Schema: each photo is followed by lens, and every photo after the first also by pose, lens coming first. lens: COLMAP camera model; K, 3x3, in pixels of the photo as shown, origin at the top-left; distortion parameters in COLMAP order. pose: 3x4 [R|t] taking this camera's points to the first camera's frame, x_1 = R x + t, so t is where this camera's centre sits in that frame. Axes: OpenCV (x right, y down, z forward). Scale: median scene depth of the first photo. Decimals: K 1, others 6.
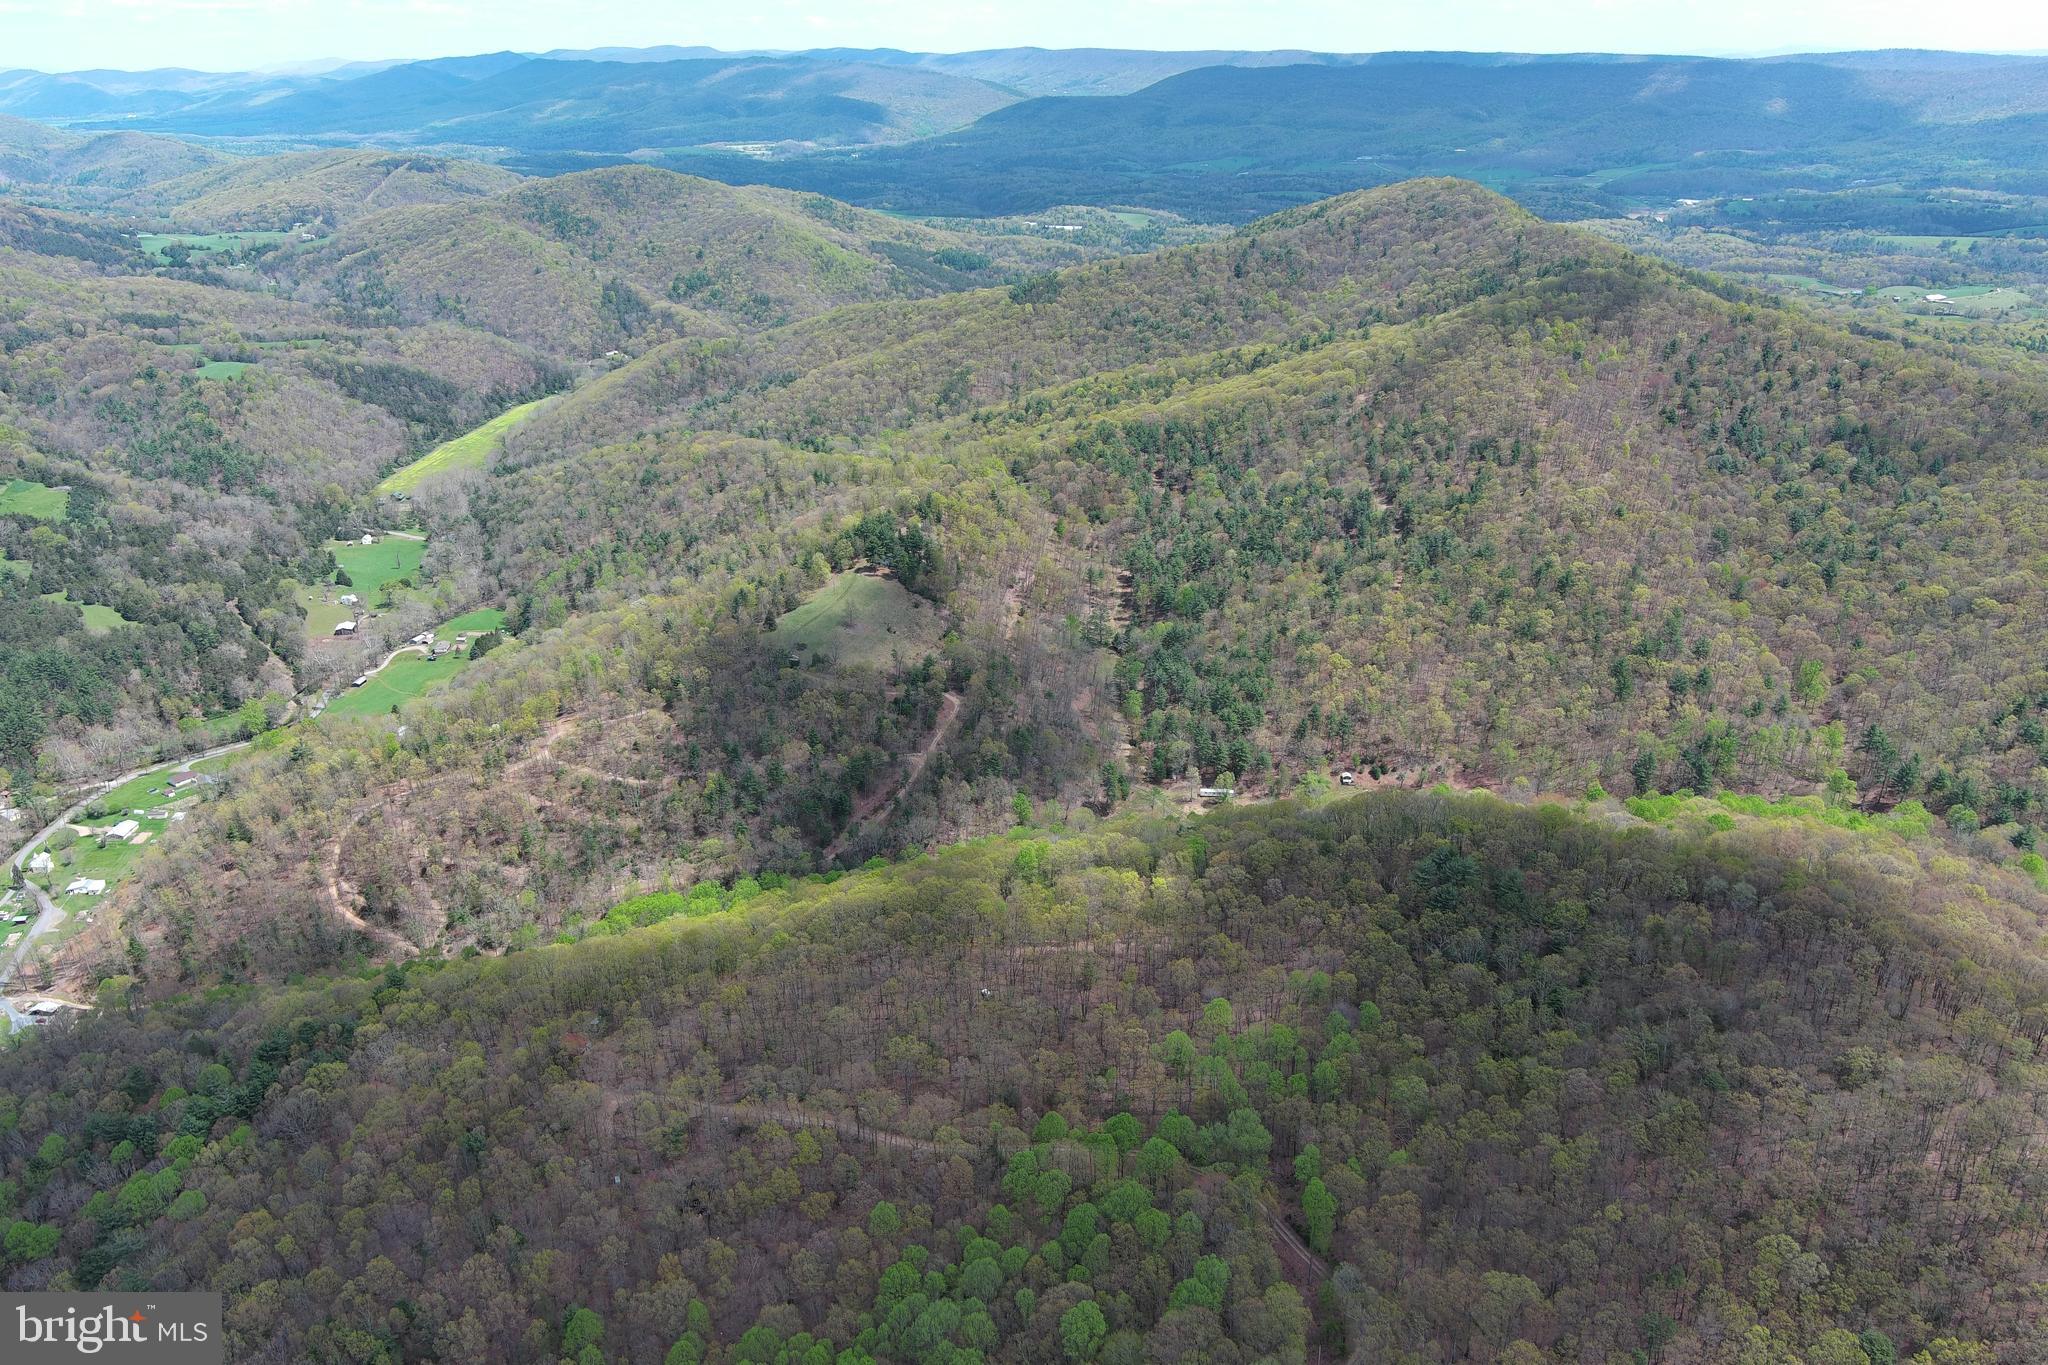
lens RADIAL K [[1584.9, 0, 1021.7], [0, 1584.9, 687.5], [0, 0, 1]] dist [0.044926, -0.070953]
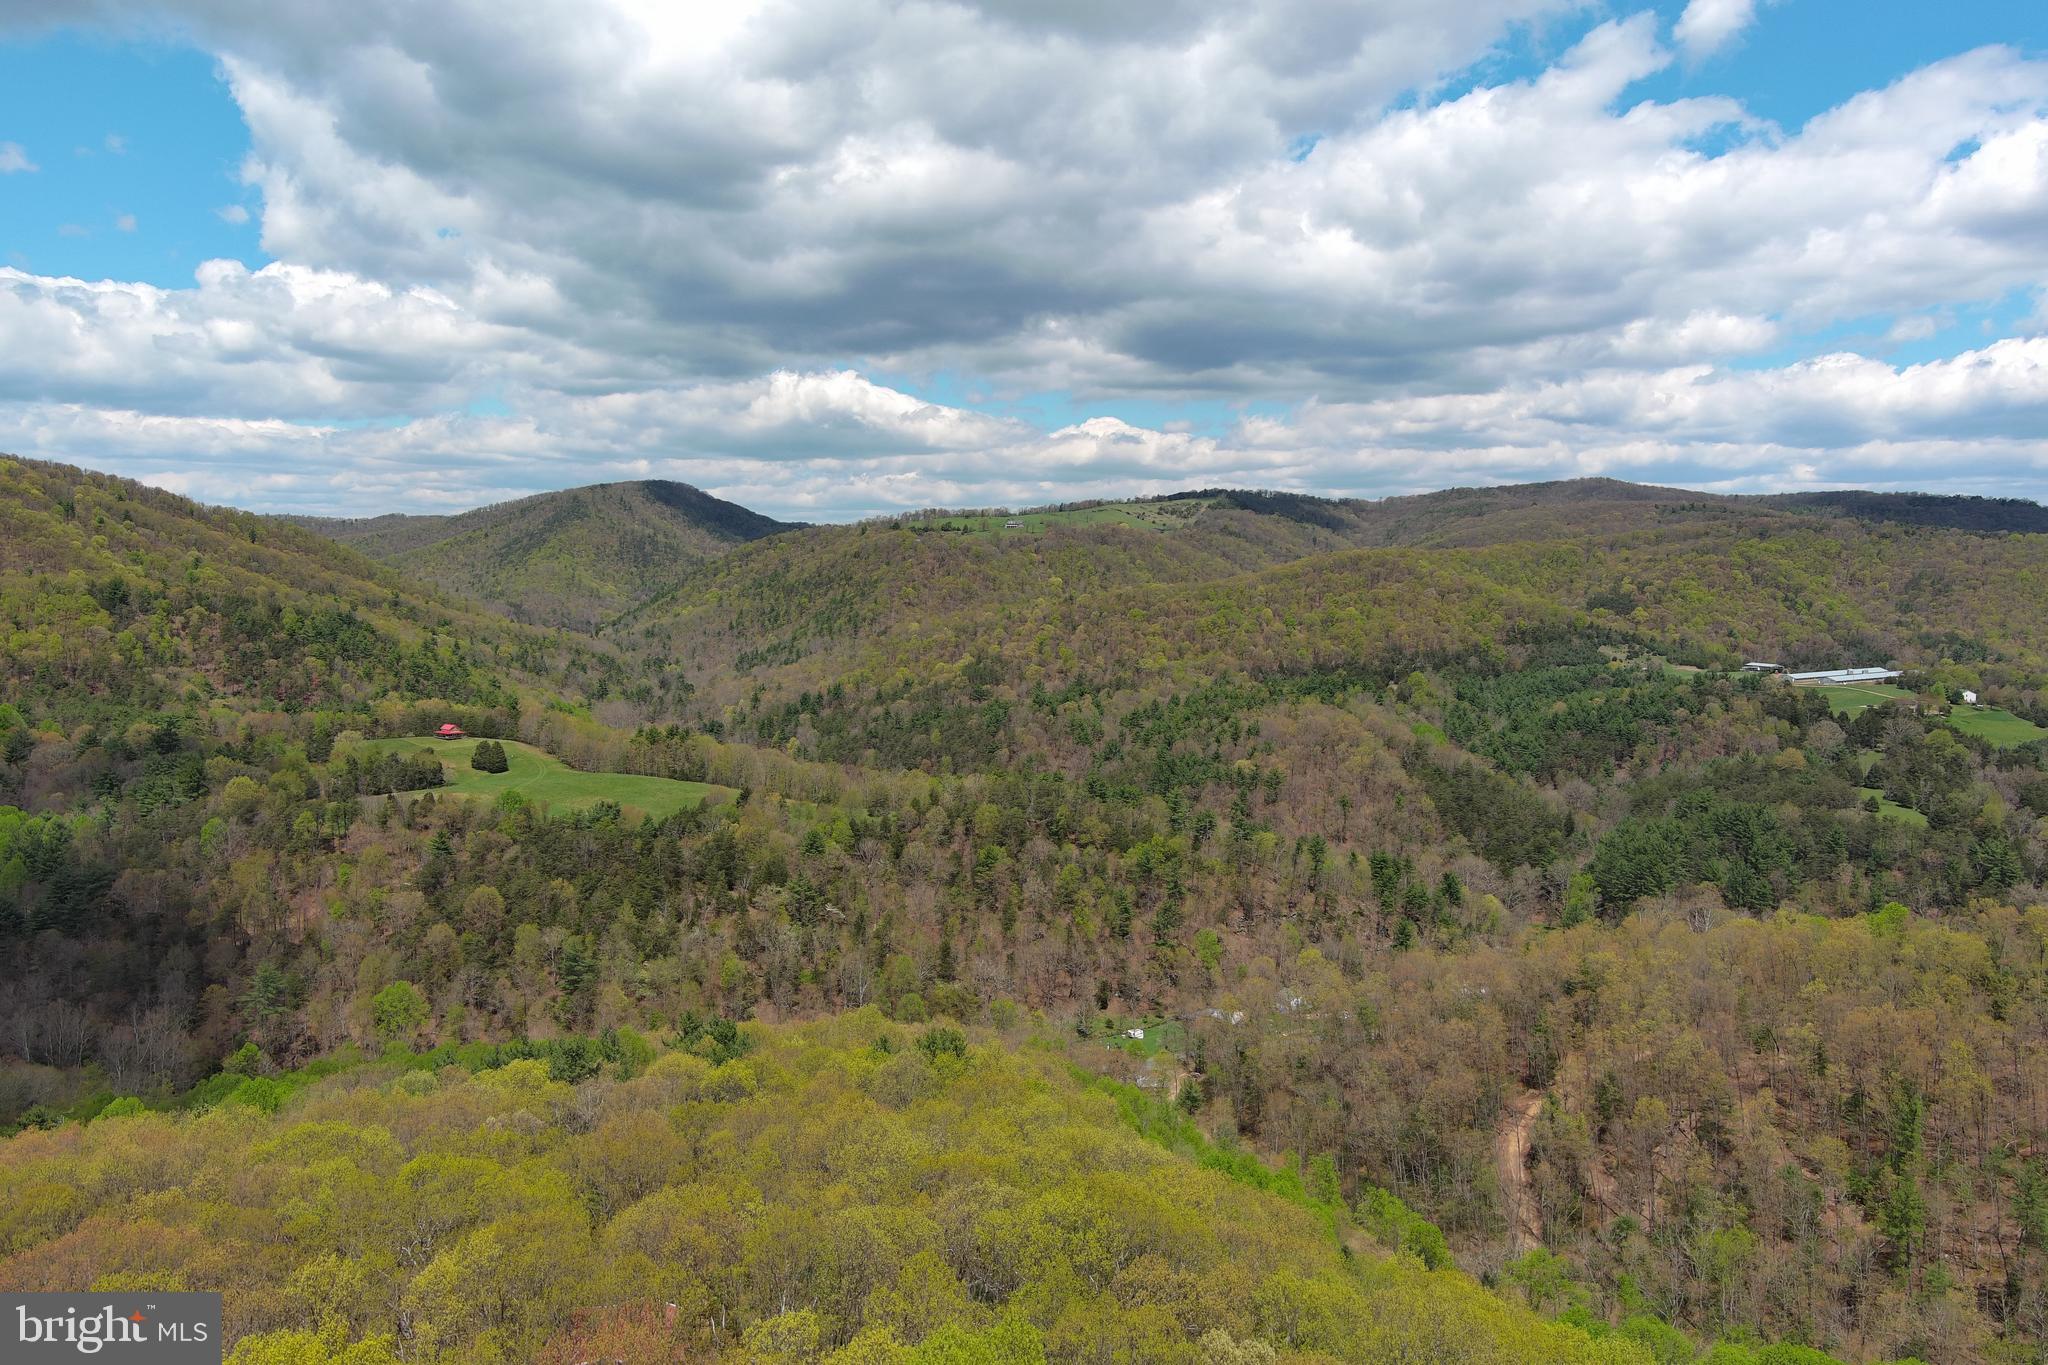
lens RADIAL K [[1589.7, 0, 1024.0], [0, 1589.7, 682.5], [0, 0, 1]] dist [0.047808, -0.063405]
pose [[0.244027, 0.080245, -0.966443, -0.016558], [-0.375310, 0.926728, -0.017819, 0.056726], [0.894200, 0.367064, 0.256264, 0.500071]]
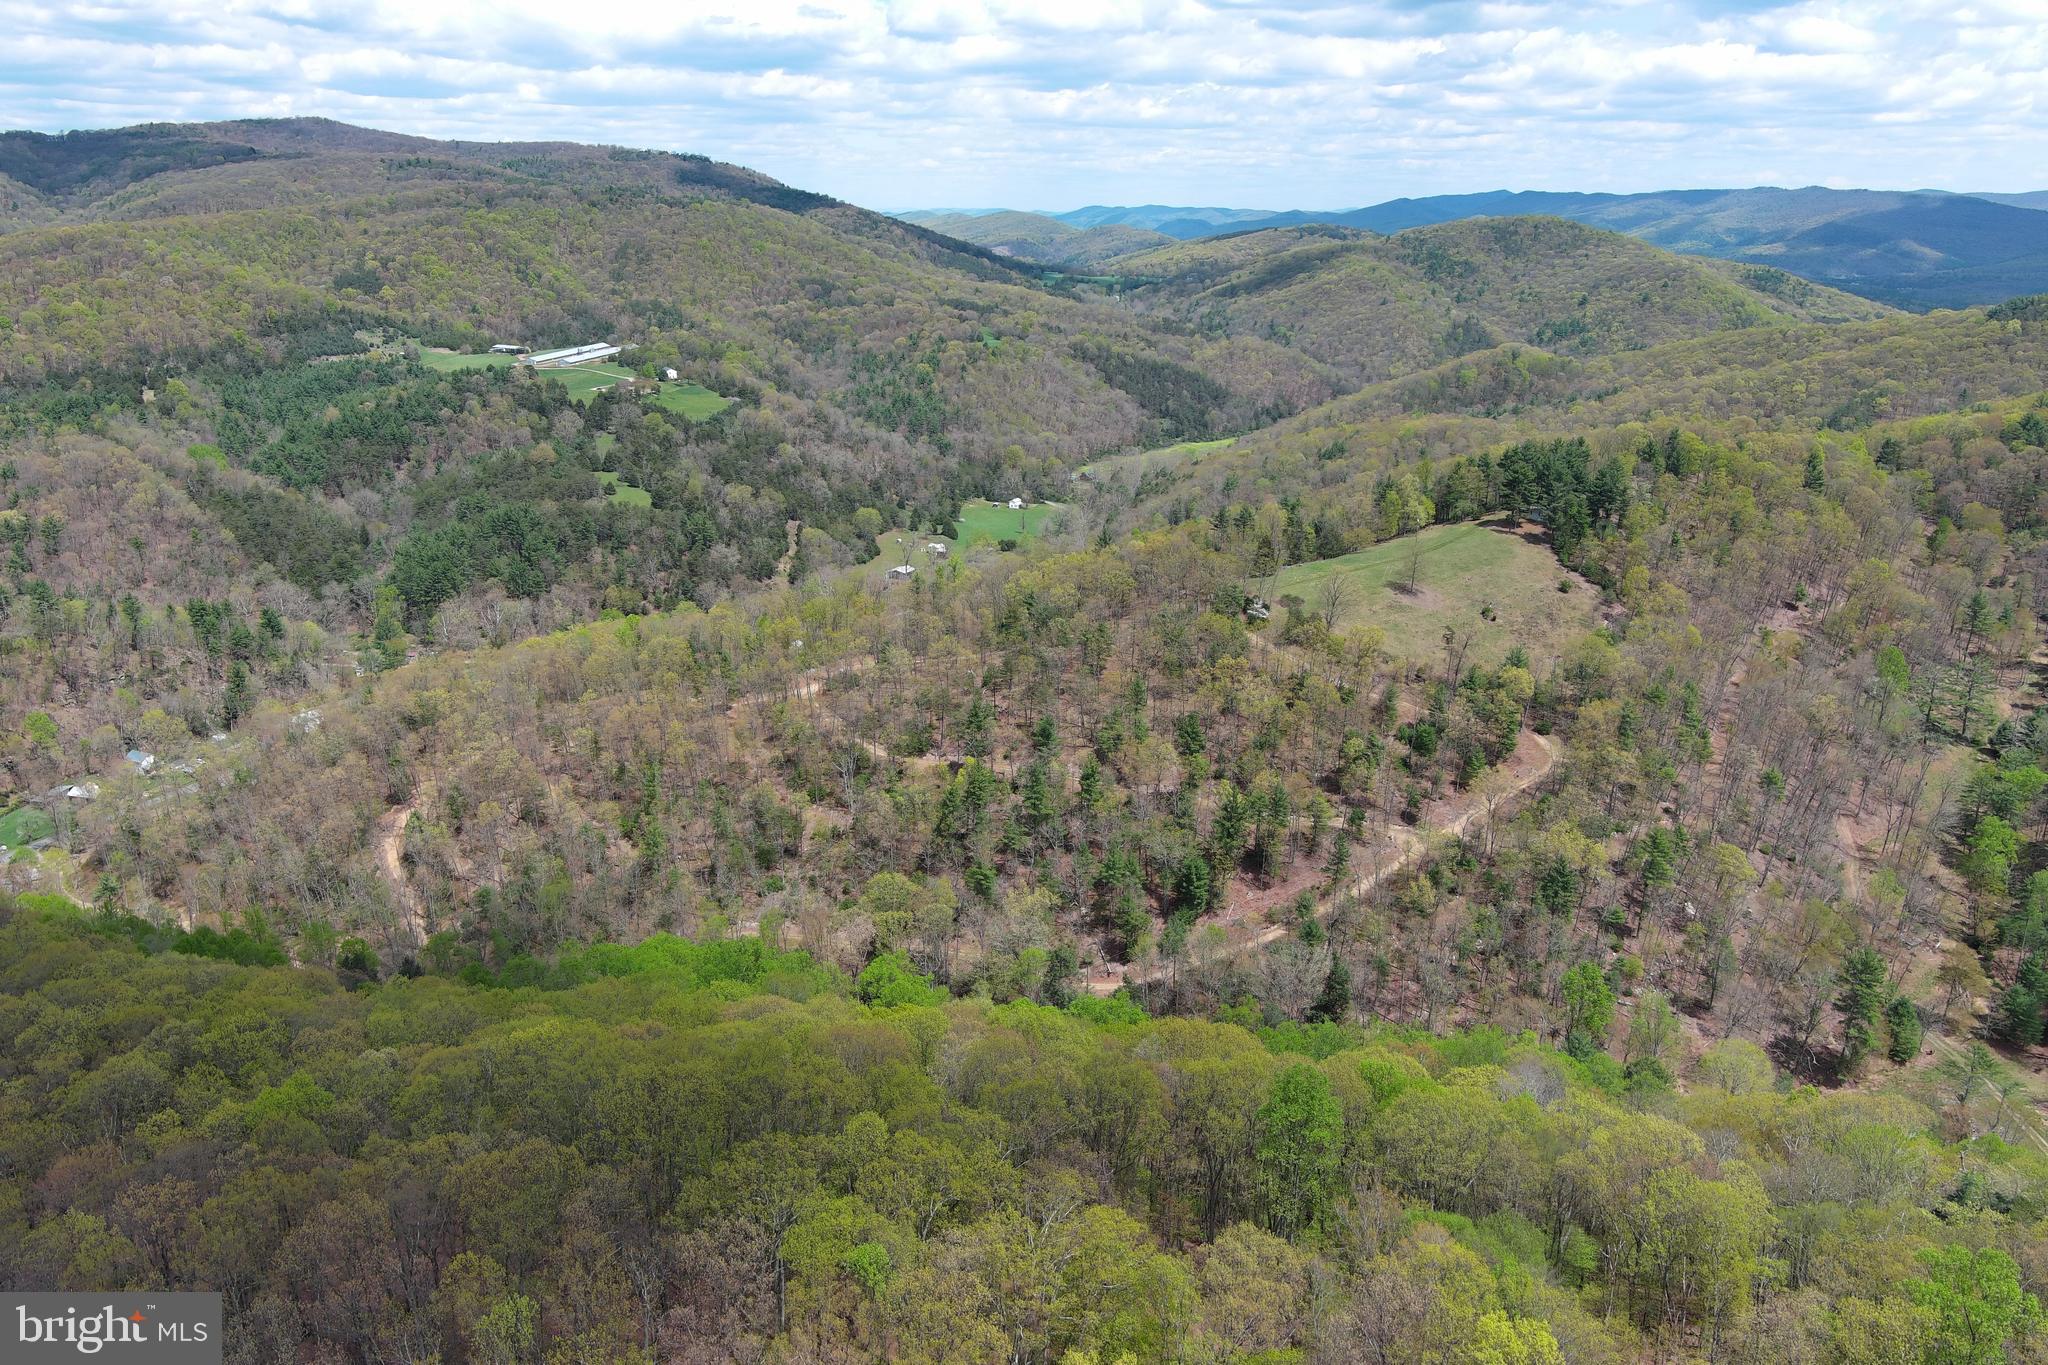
lens RADIAL K [[1586.9, 0, 1024.0], [0, 1586.9, 682.5], [0, 0, 1]] dist [0.047444, -0.065704]
pose [[0.835249, 0.176573, -0.520751, 0.057525], [-0.224750, 0.973947, -0.030243, 0.030955], [0.501843, 0.142300, 0.853173, 0.420393]]
